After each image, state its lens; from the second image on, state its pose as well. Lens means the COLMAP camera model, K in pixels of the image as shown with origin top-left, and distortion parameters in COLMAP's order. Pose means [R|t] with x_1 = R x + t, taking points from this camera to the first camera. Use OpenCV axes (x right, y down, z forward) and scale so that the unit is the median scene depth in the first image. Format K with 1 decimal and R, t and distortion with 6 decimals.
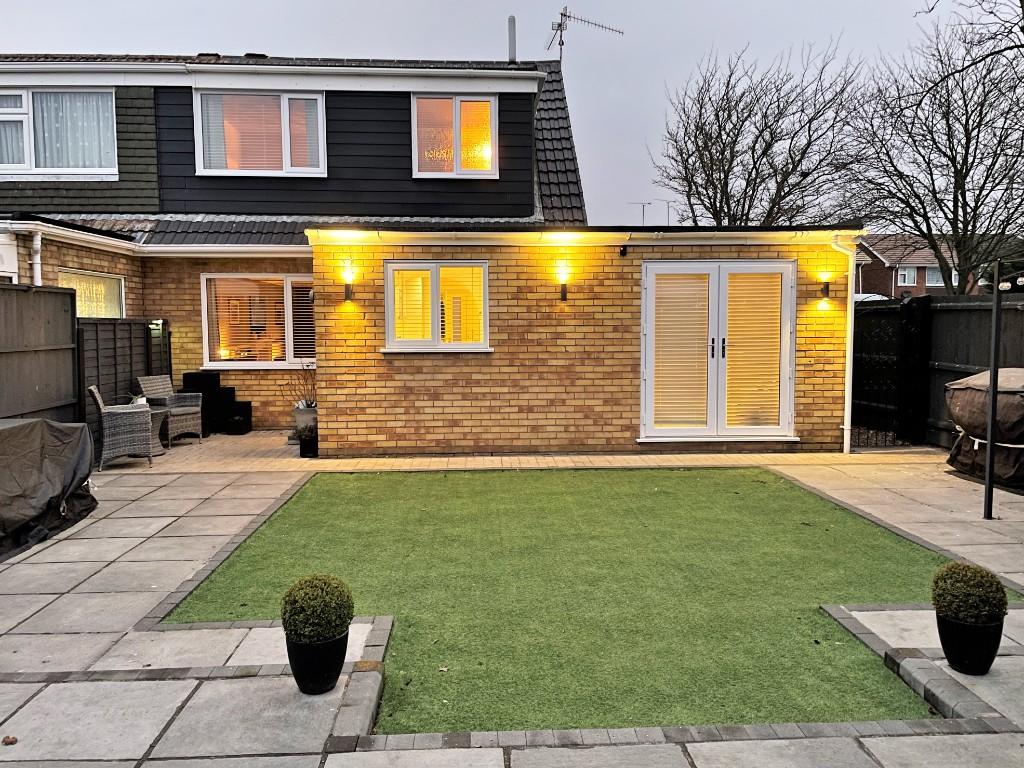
lens RADIAL K [[774.1, 0, 510.6], [0, 774.1, 378.7], [0, 0, 1]] dist [0.106485, -0.126527]
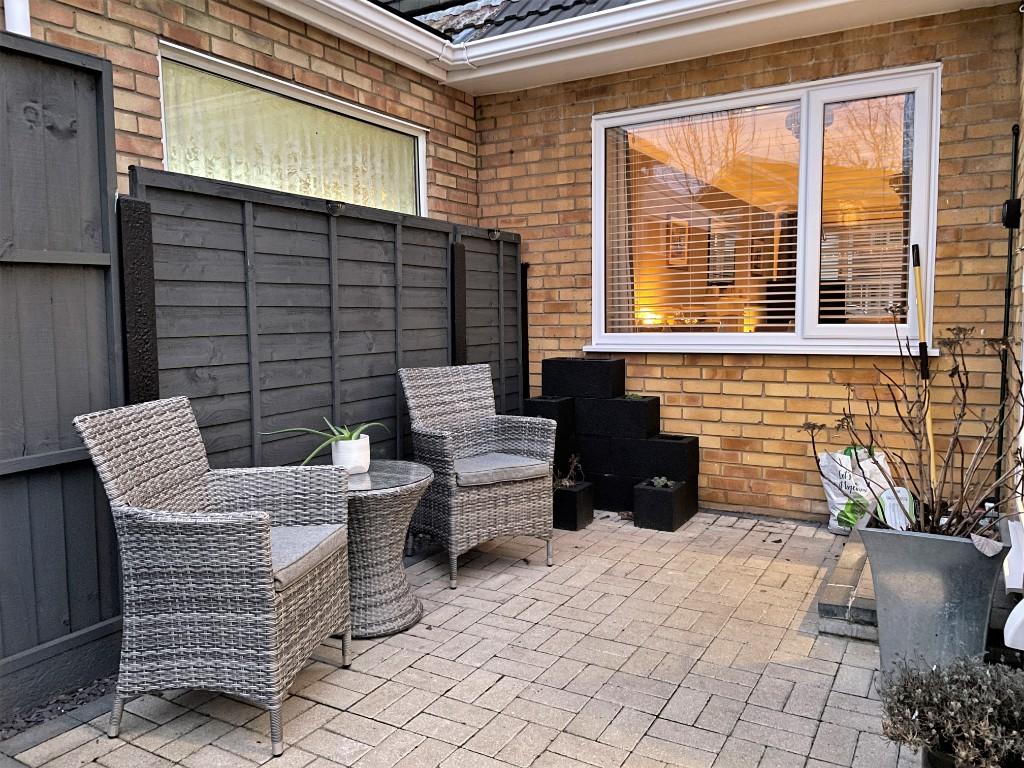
lens RADIAL K [[774.1, 0, 510.6], [0, 774.1, 378.7], [0, 0, 1]] dist [0.106485, -0.126527]
pose [[0.839778, 0.038035, -0.541596, -0.245483], [-0.026655, 0.999229, 0.028842, -0.009530], [0.542275, -0.009785, 0.840144, 0.760494]]
